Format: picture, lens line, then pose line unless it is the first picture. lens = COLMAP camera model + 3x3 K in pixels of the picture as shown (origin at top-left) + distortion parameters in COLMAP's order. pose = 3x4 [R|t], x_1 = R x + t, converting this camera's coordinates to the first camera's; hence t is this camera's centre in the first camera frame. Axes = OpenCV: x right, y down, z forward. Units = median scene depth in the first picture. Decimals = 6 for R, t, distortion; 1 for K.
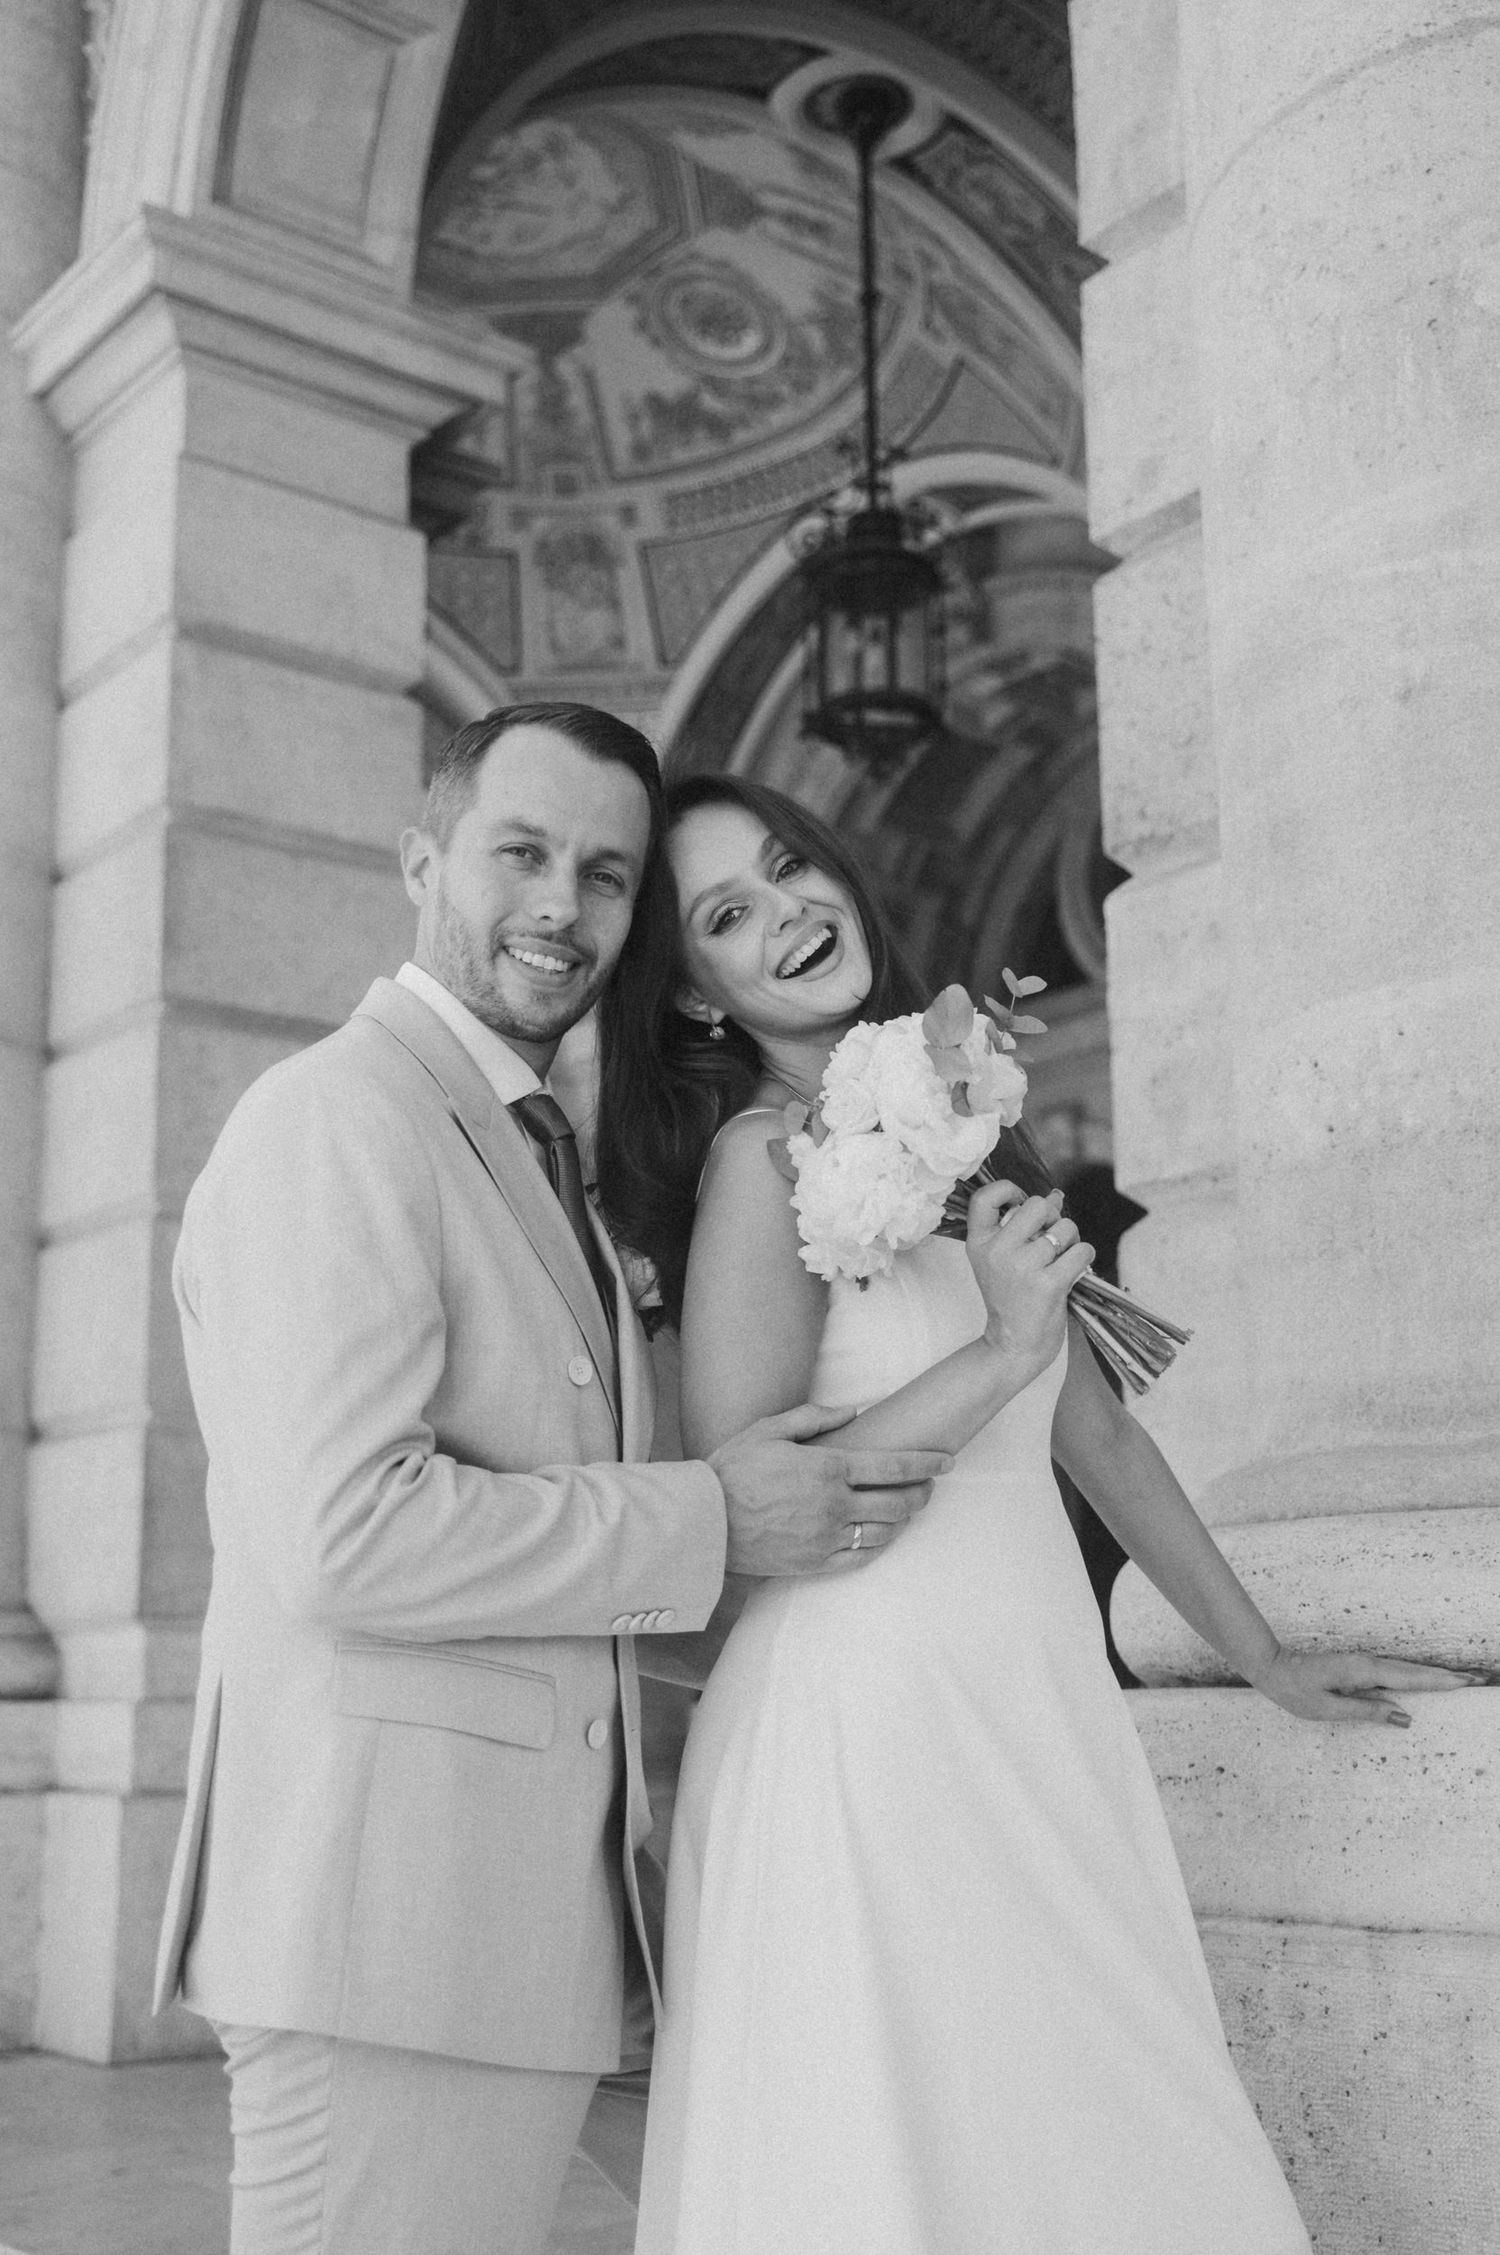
lens RADIAL K [[2542.6, 0, 746.0], [0, 2542.6, 1211.8], [0, 0, 1]] dist [0.009285, -0.020166]
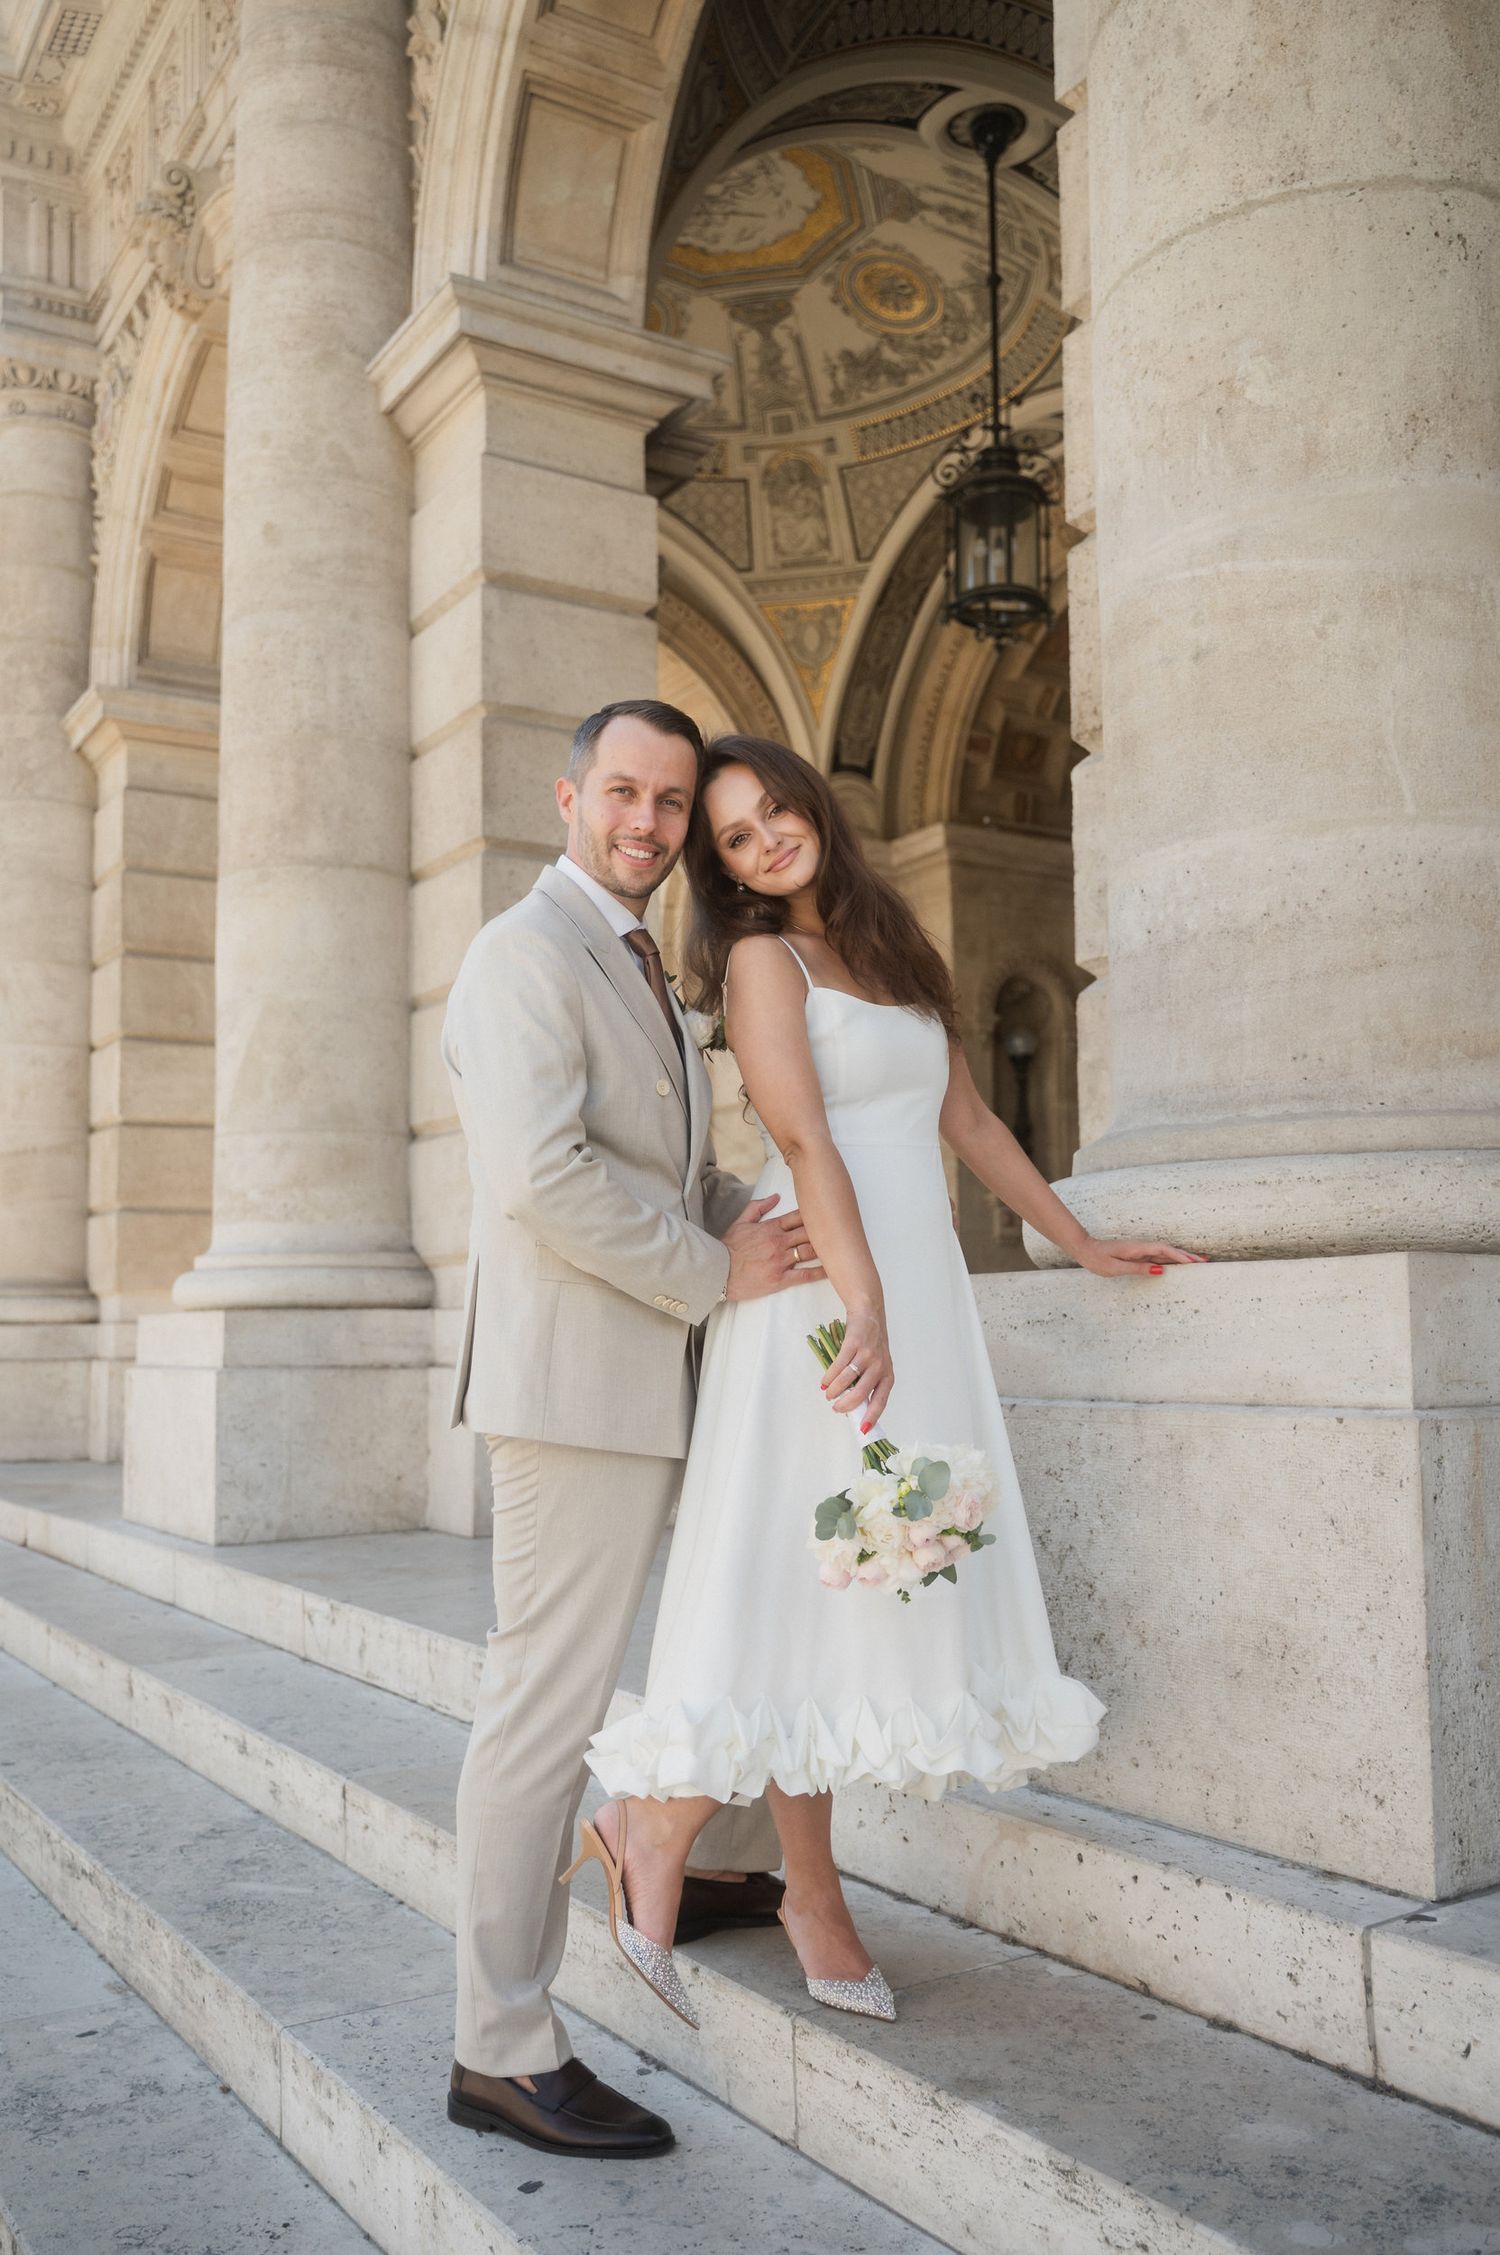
lens RADIAL K [[1928.1, 0, 711.2], [0, 1928.1, 1202.5], [0, 0, 1]] dist [0.001891, -0.004449]
pose [[0.991486, -0.006599, -0.130047, 0.041565], [0.022292, 0.992572, 0.119597, -0.005326], [0.128291, -0.121477, 0.984269, -0.100488]]
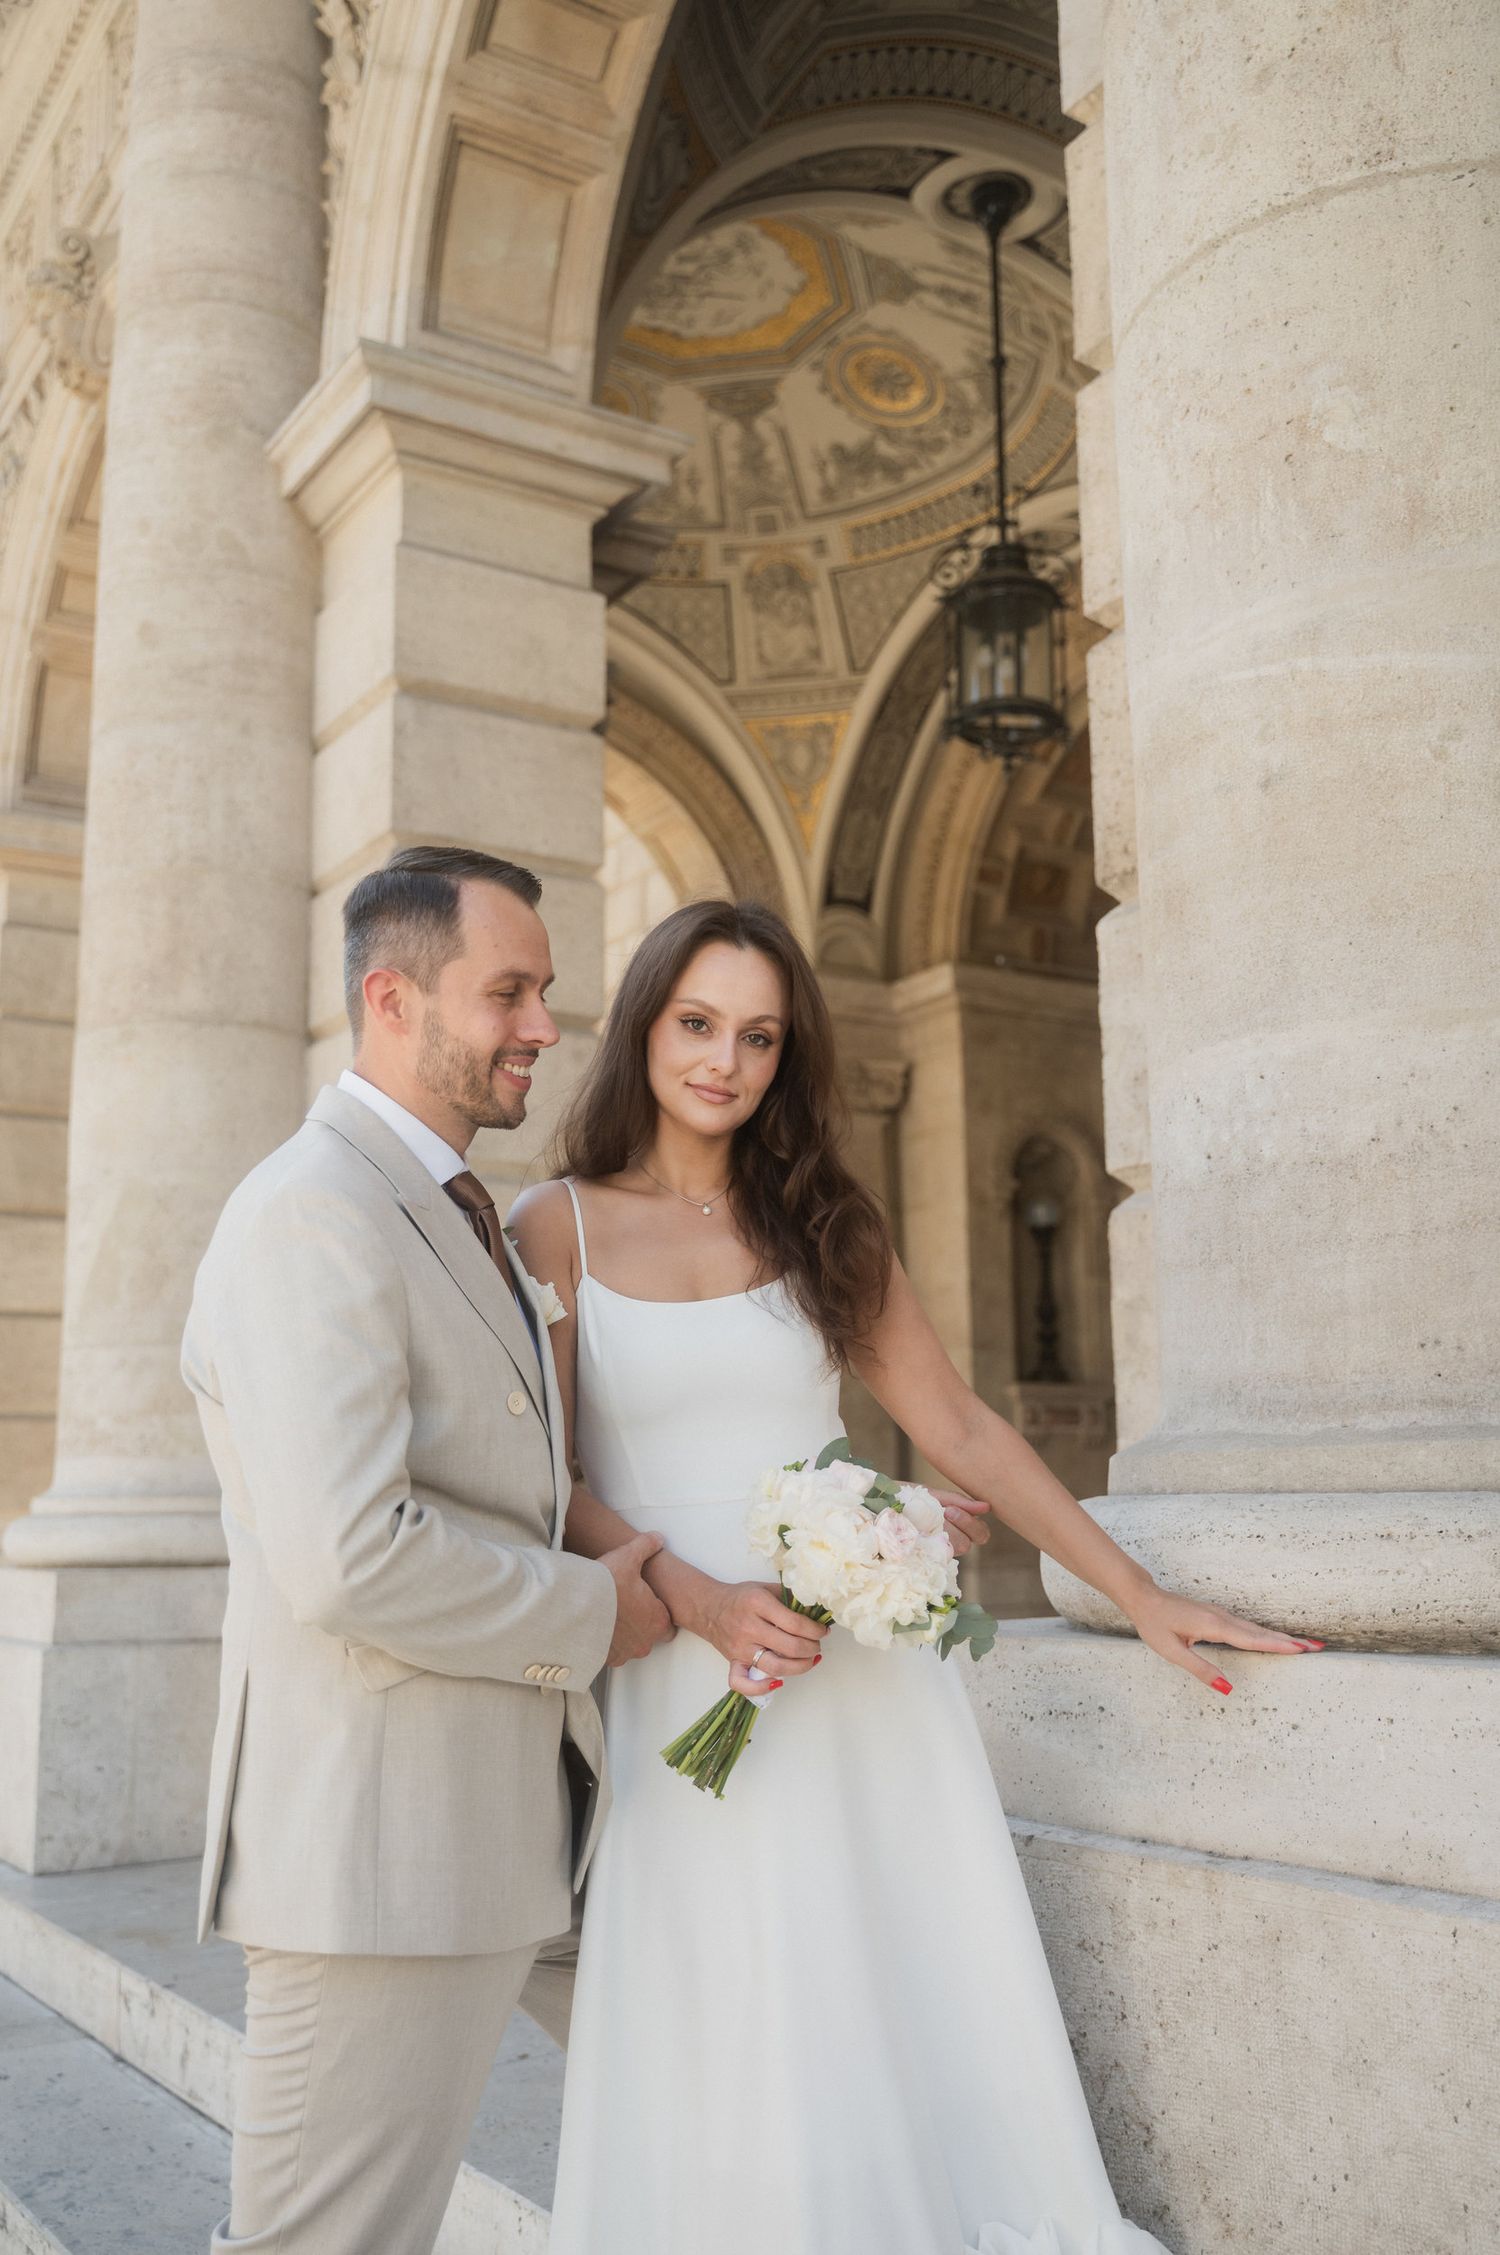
lens RADIAL K [[2124.0, 0, 745.4], [0, 2124.0, 1162.3], [0, 0, 1]] dist [0.001352, -0.000545]
pose [[0.993714, -0.018911, -0.110336, 0.046827], [0.021694, 0.999475, 0.024074, -0.021644], [0.109822, -0.026316, 0.993603, 0.001735]]
